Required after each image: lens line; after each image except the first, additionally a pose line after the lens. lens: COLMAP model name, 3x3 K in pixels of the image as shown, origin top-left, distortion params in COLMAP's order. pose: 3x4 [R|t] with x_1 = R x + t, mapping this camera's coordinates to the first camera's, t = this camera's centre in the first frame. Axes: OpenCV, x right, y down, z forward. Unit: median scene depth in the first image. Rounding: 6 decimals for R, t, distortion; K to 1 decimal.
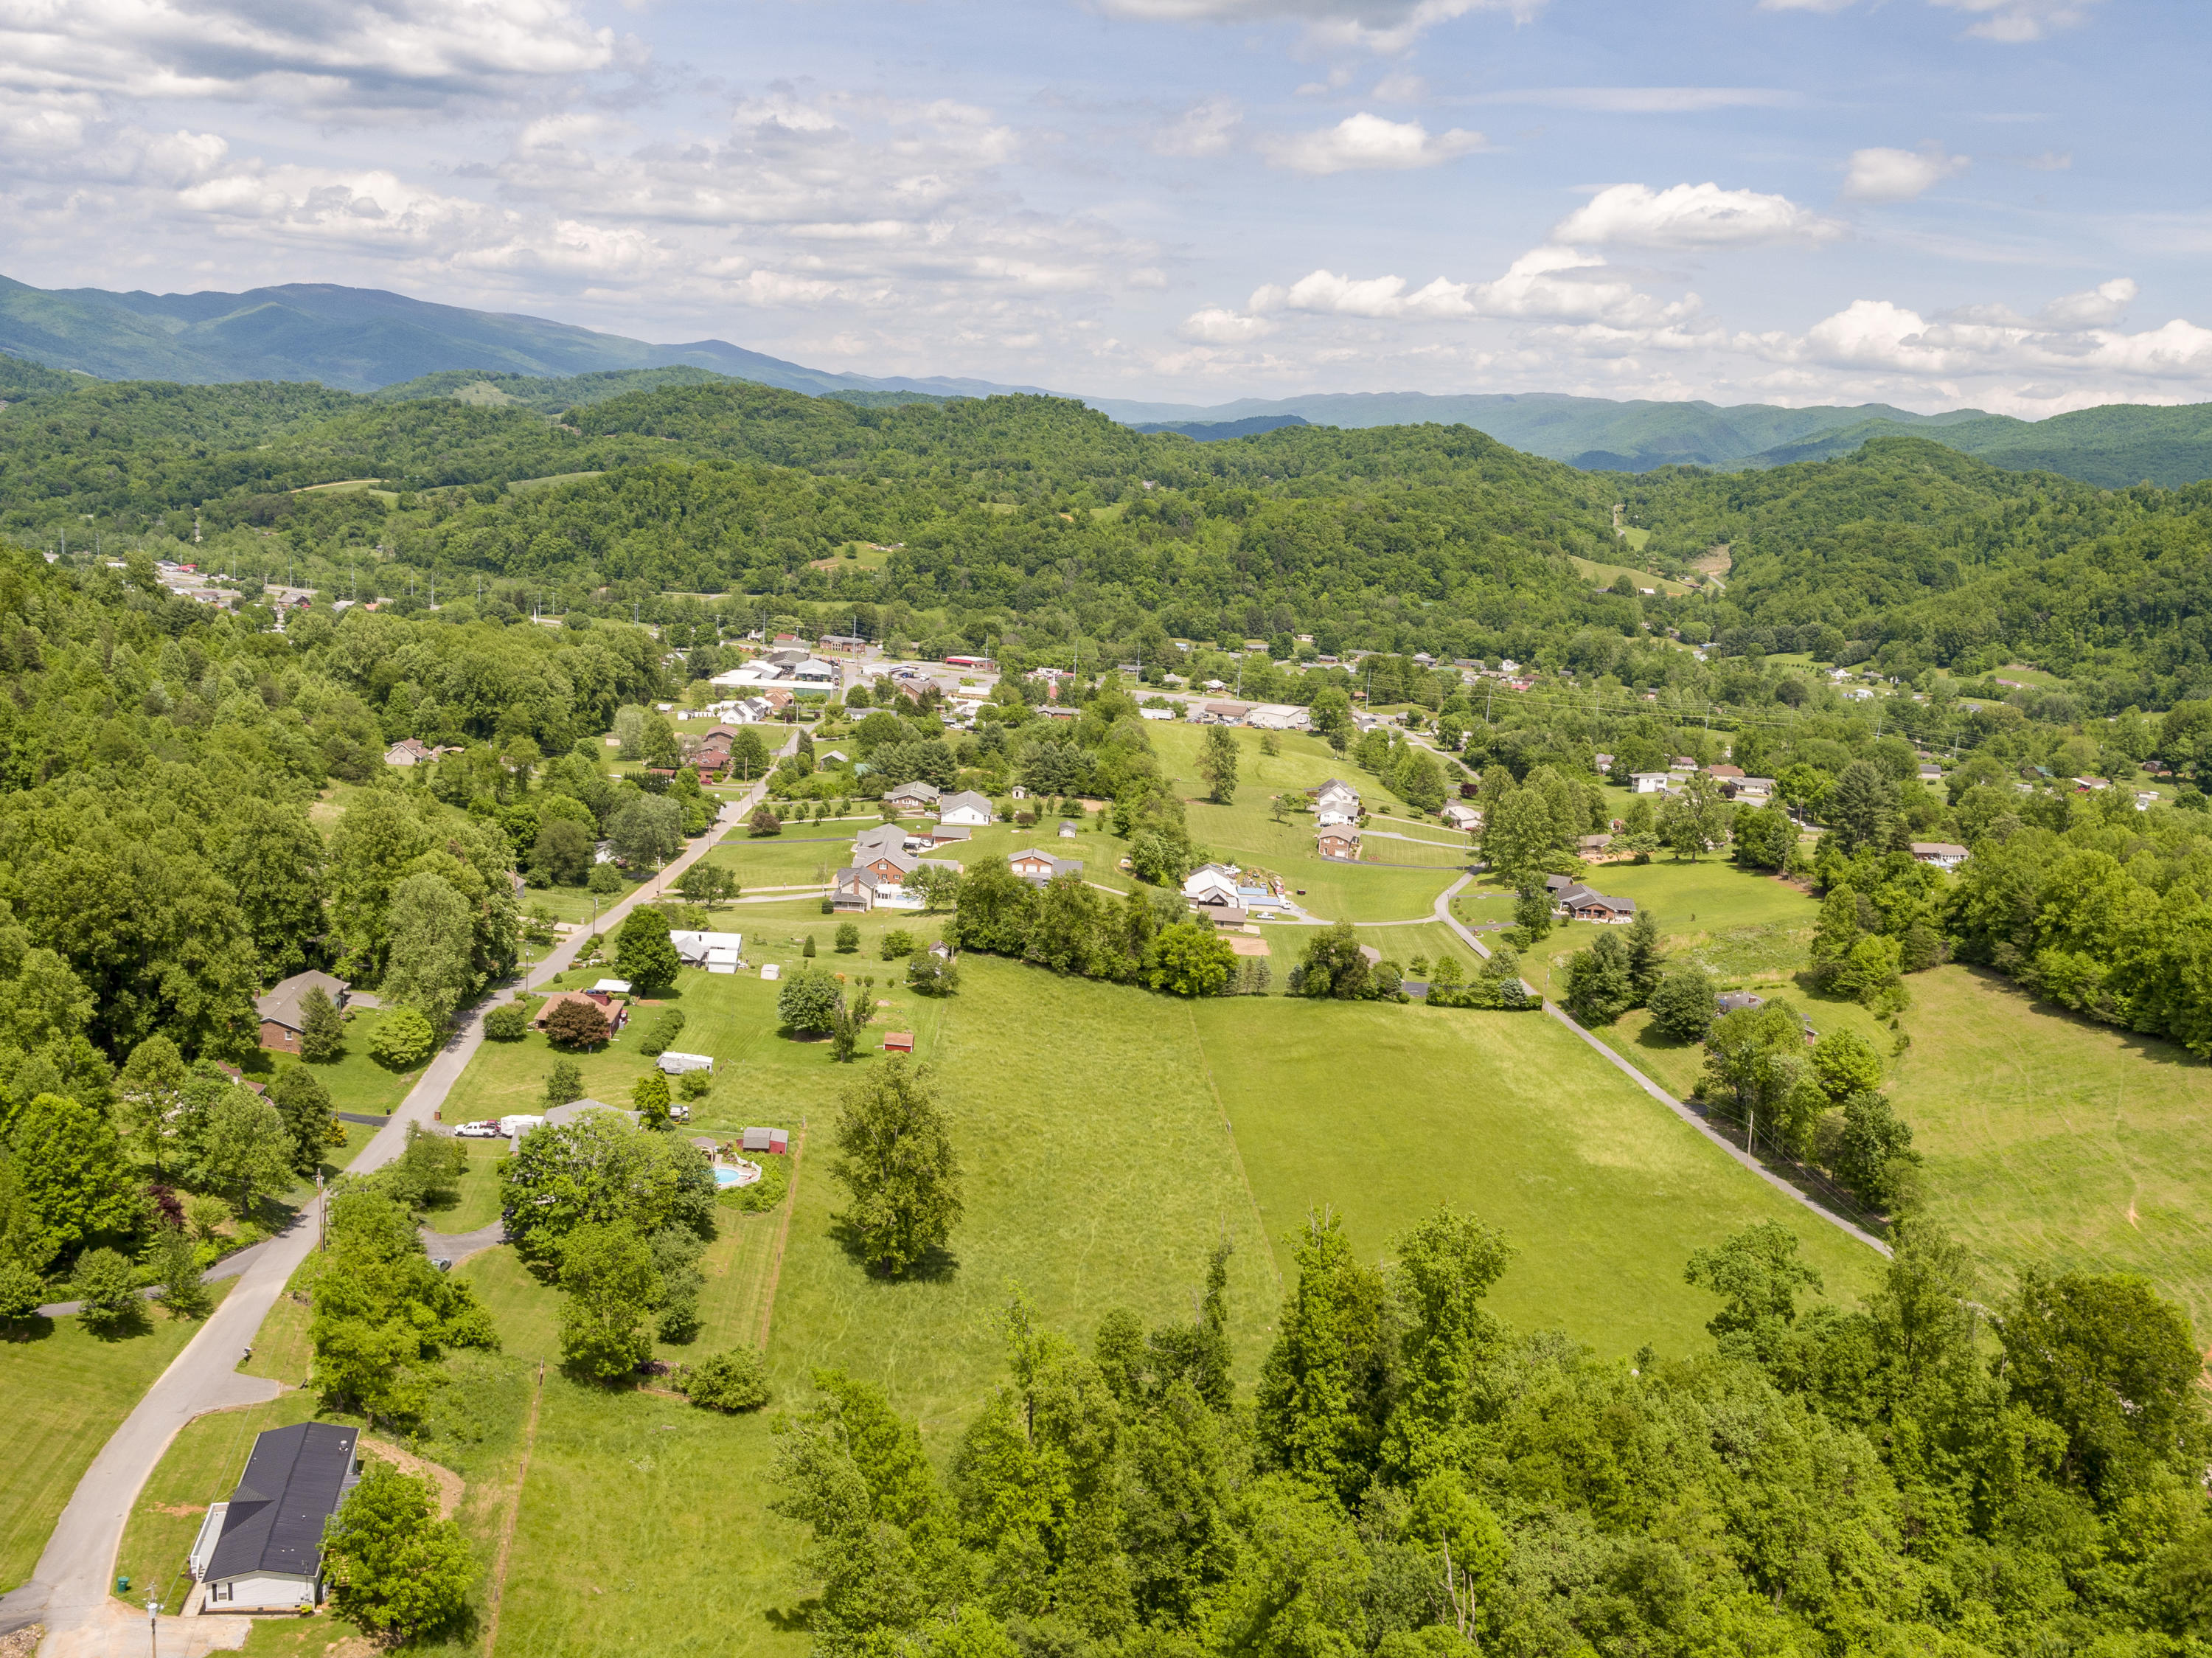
lens RADIAL K [[1959.7, 0, 1105.8], [0, 1959.7, 834.5], [0, 0, 1]] dist [-0.007552, 0.006577]
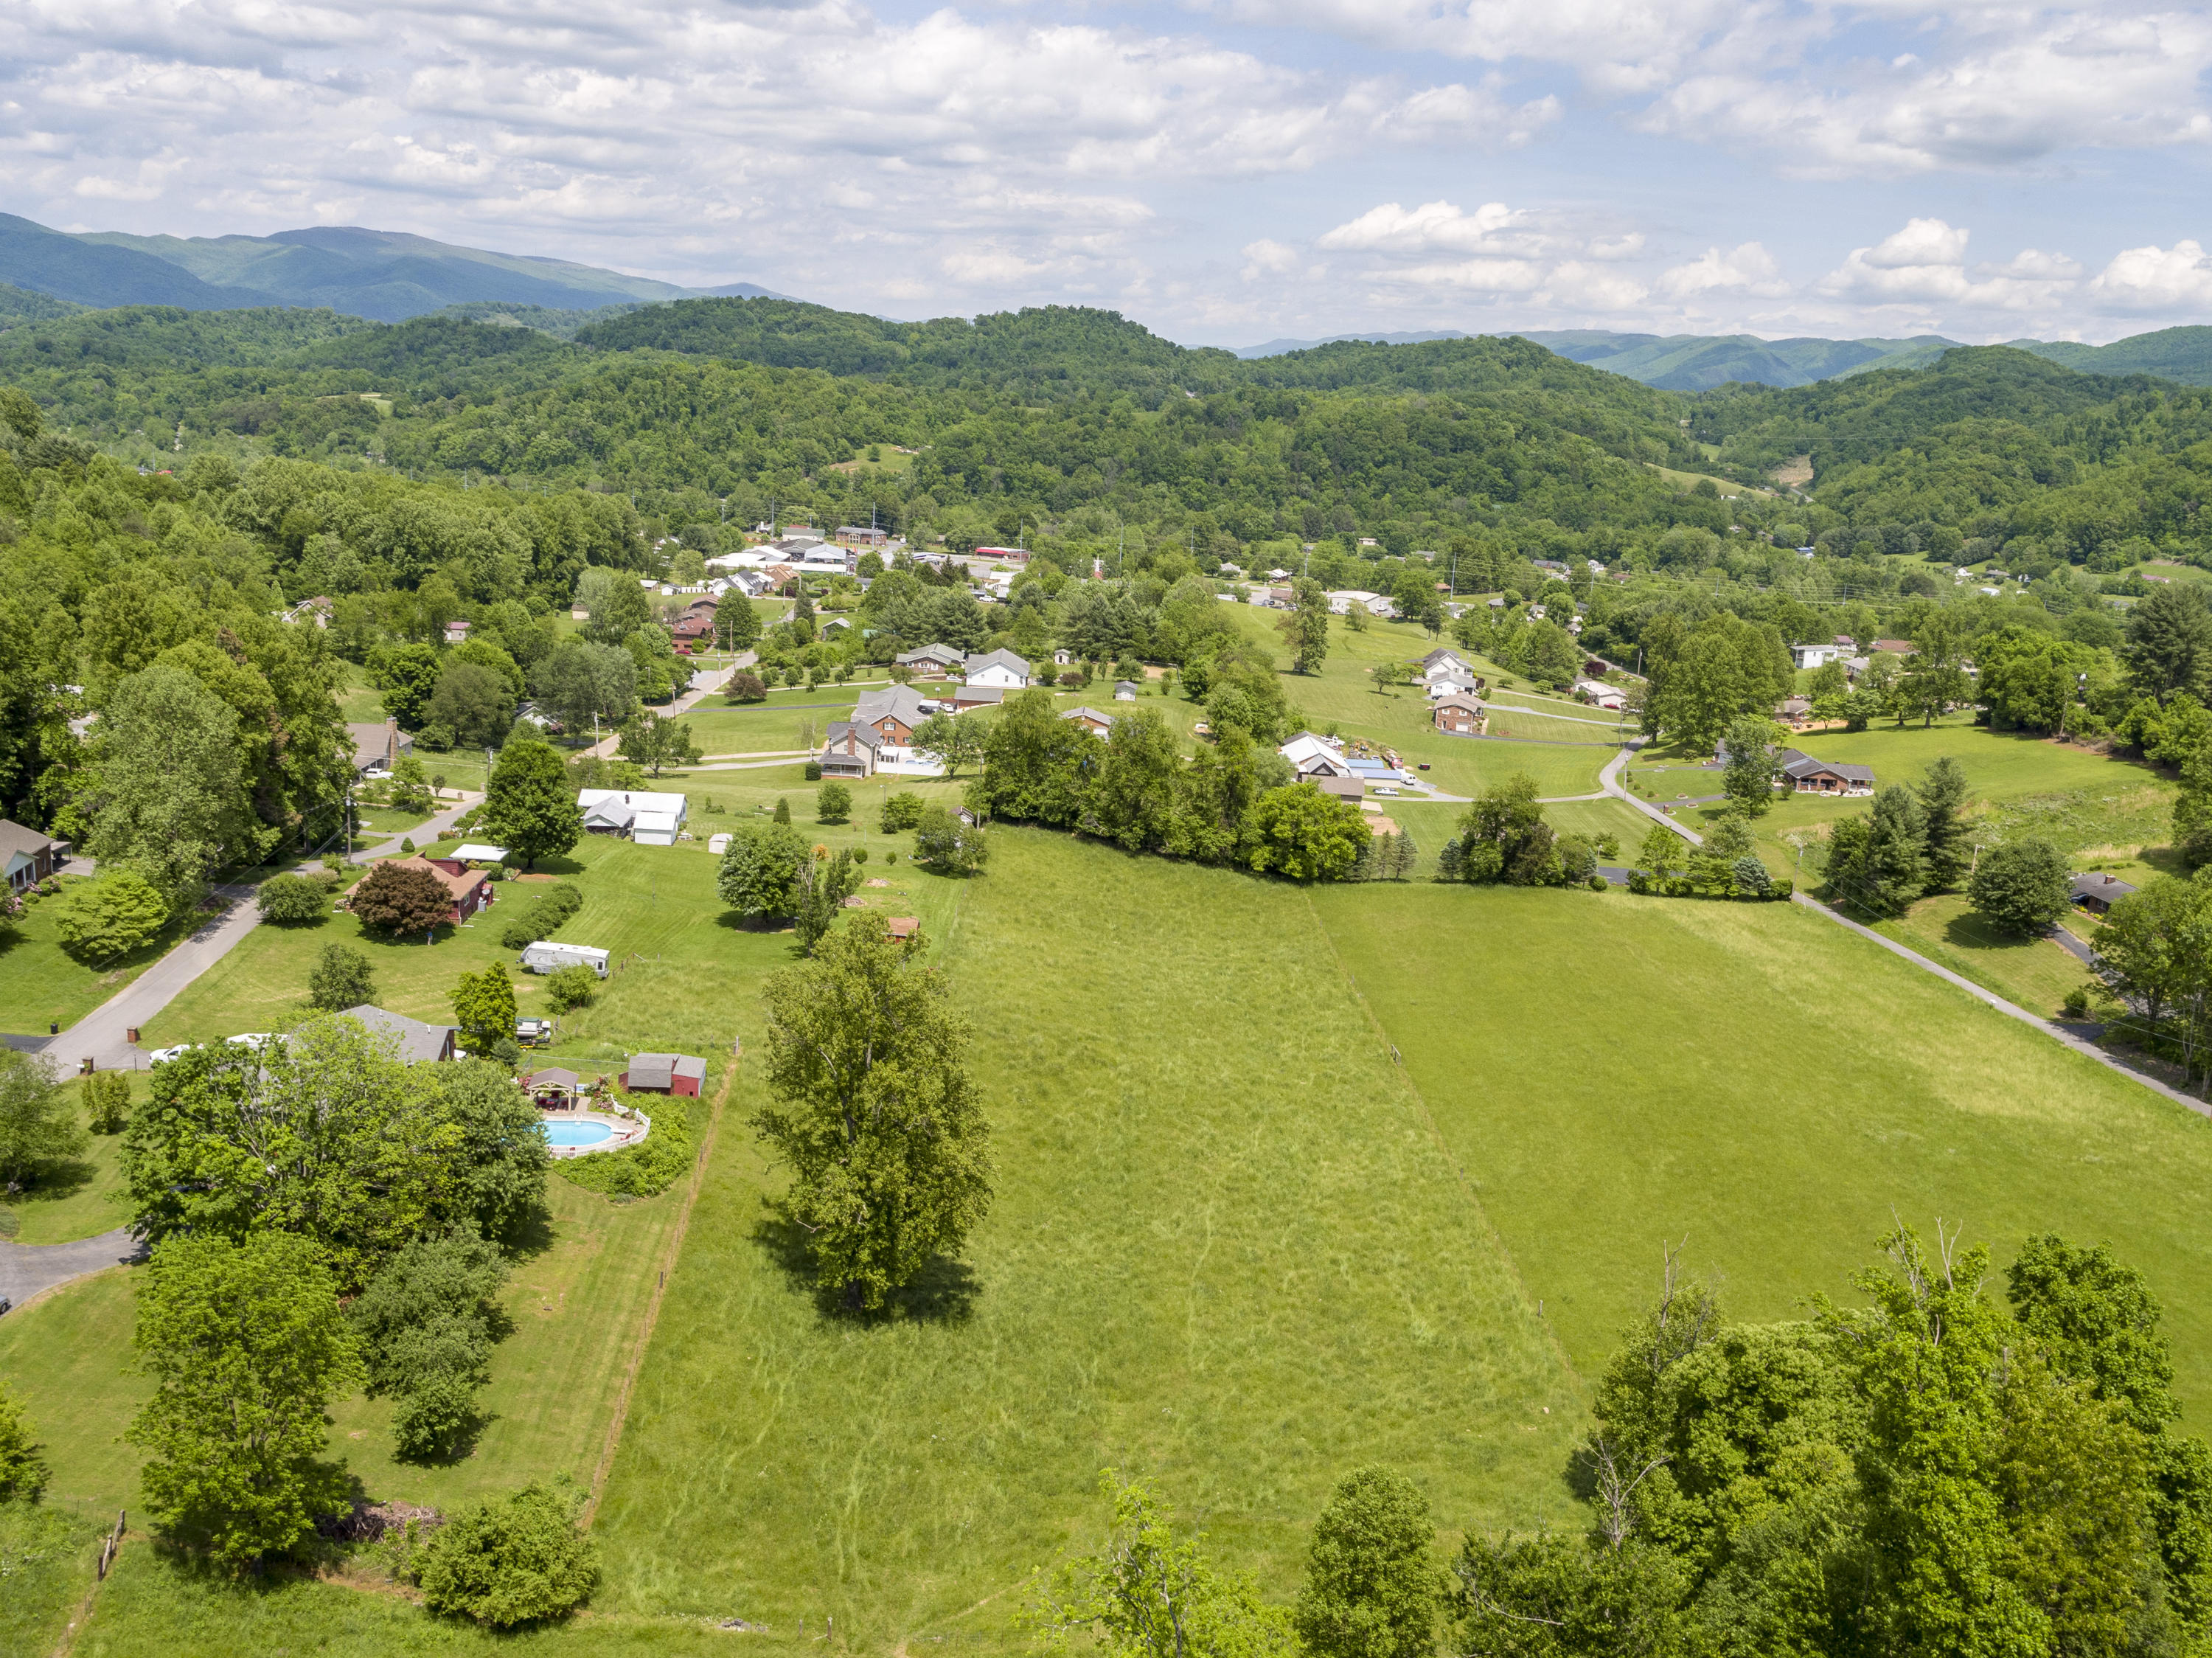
lens RADIAL K [[1959.7, 0, 1107.1], [0, 1959.7, 829.2], [0, 0, 1]] dist [-0.007552, 0.006577]
pose [[0.999854, -0.003163, -0.016764, -0.013520], [0.003555, 0.999720, 0.023412, 0.033707], [0.016685, -0.023468, 0.999585, 0.201793]]
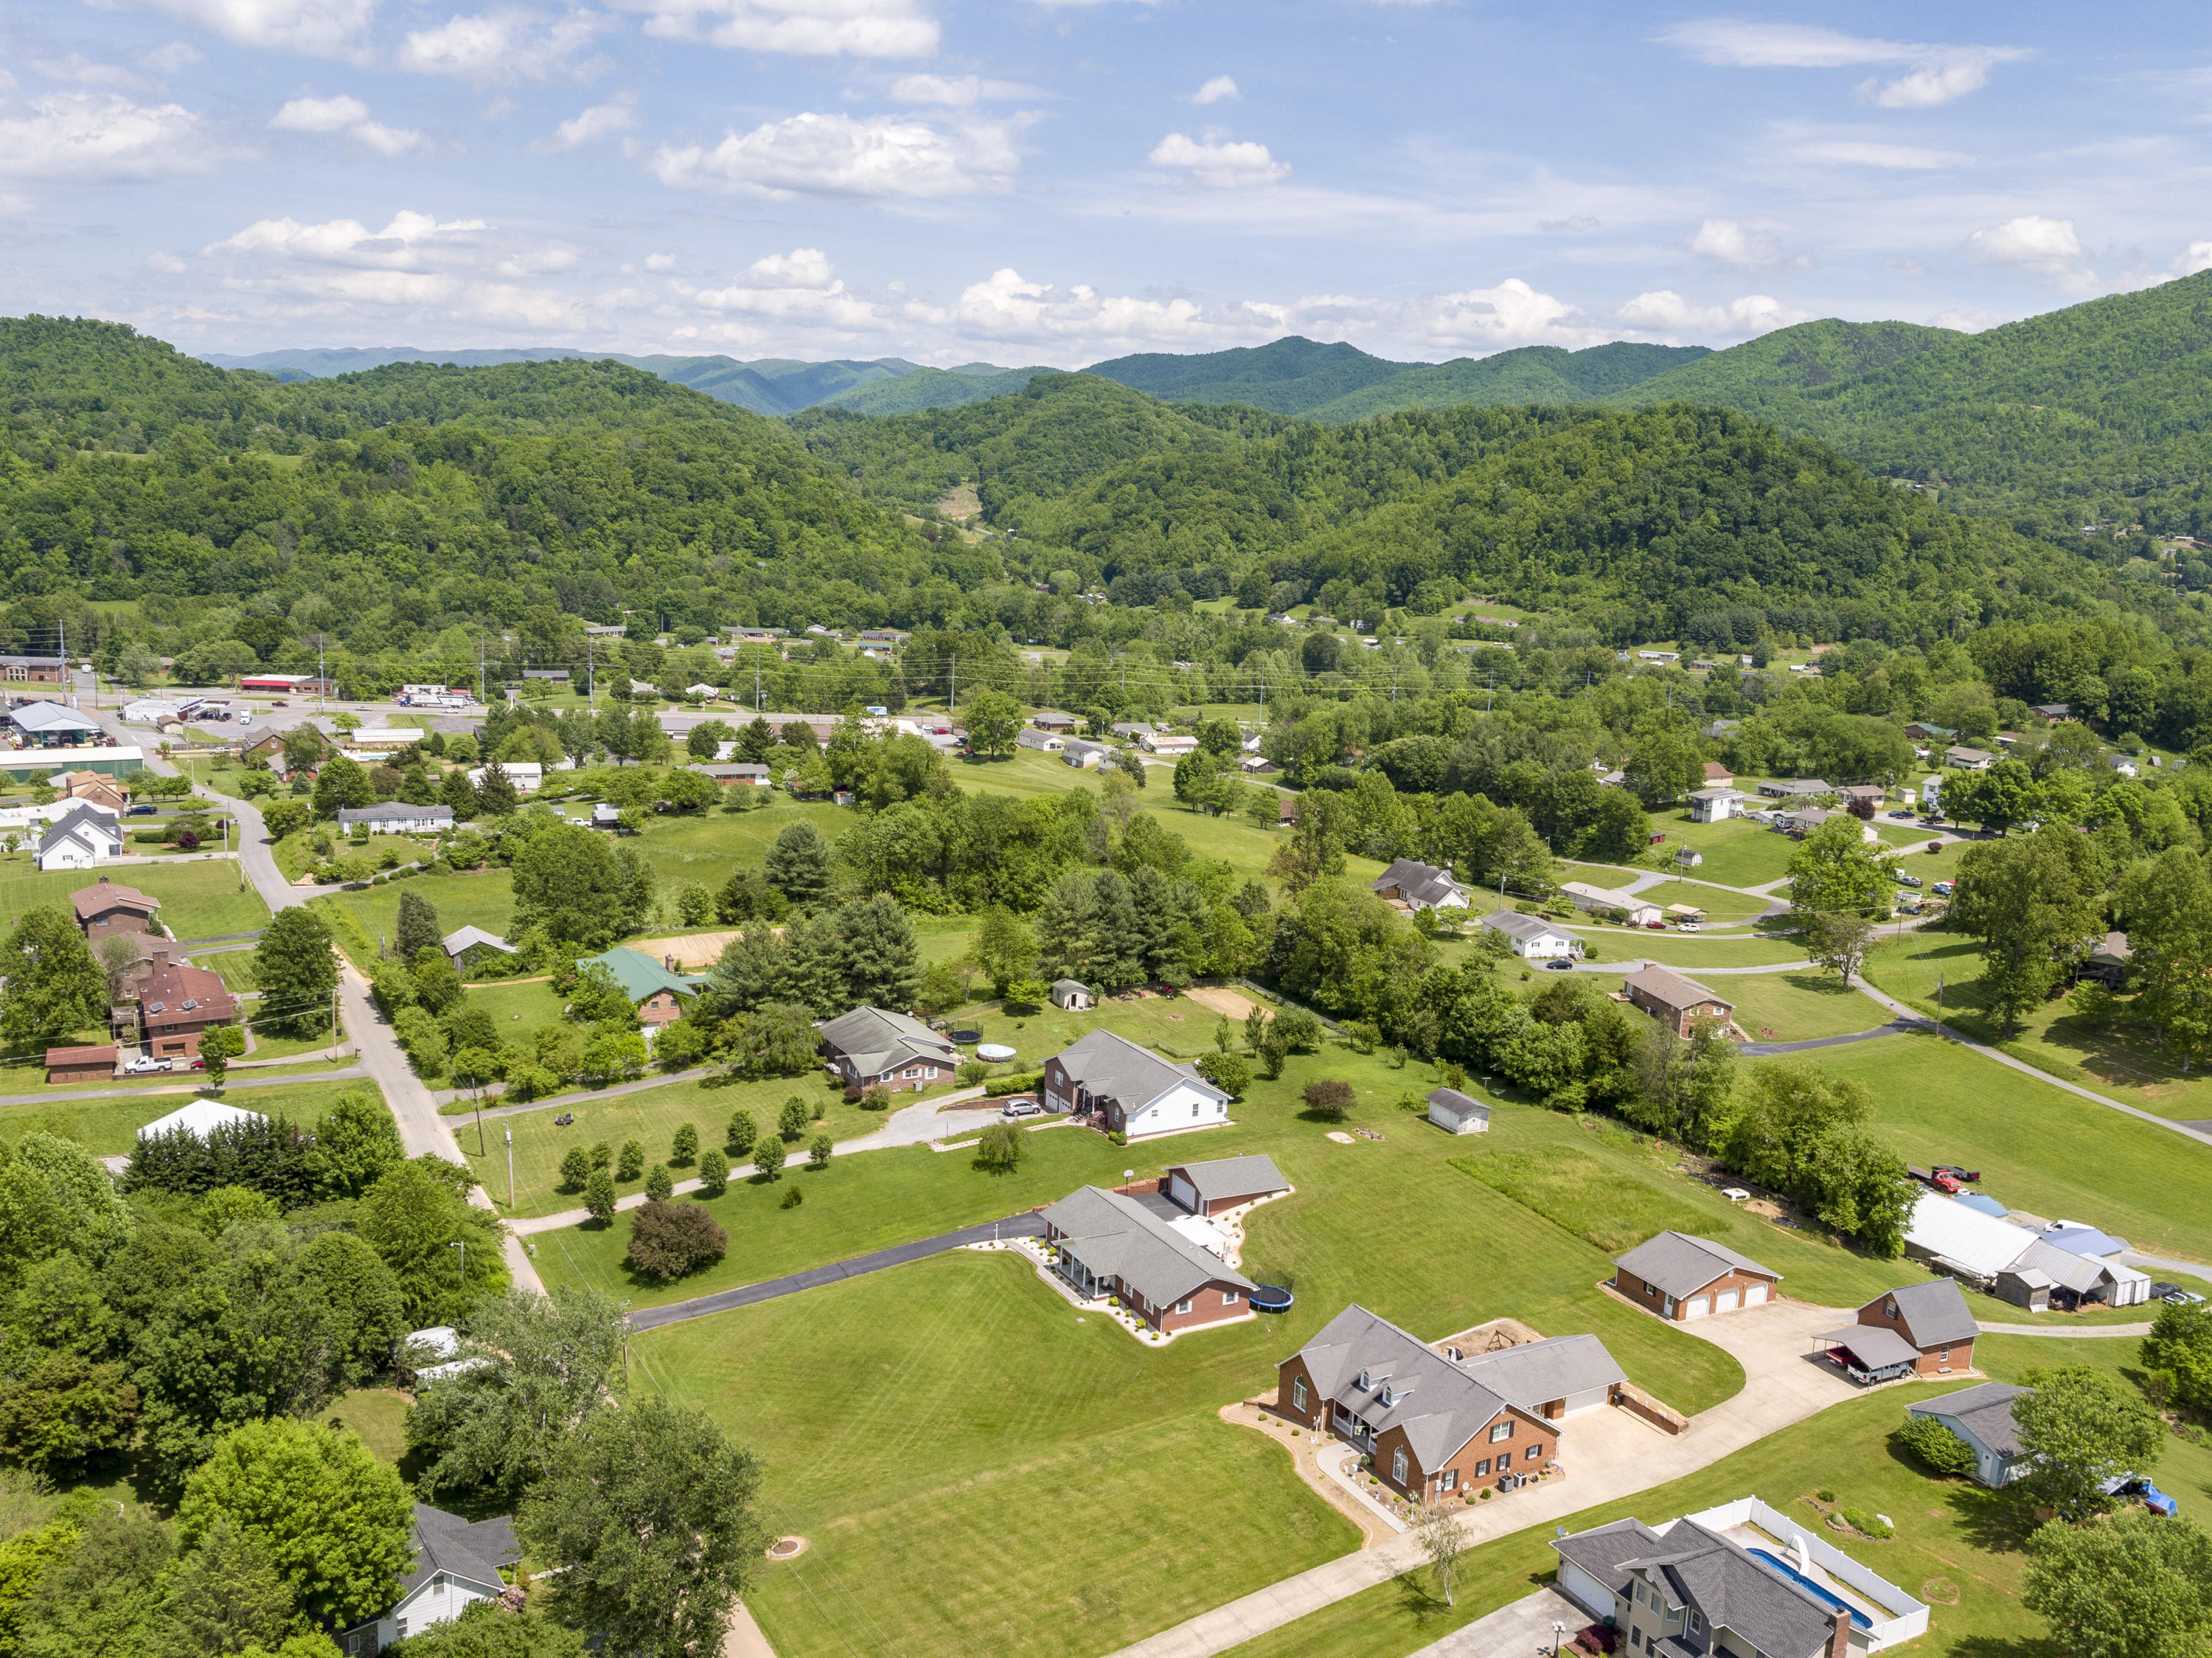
lens RADIAL K [[1959.7, 0, 1108.7], [0, 1959.7, 827.0], [0, 0, 1]] dist [-0.007552, 0.006577]
pose [[0.877852, -0.107240, 0.466771, -0.259854], [0.099906, 0.994172, 0.040516, -0.082870], [-0.468395, 0.011067, 0.883450, 0.657371]]
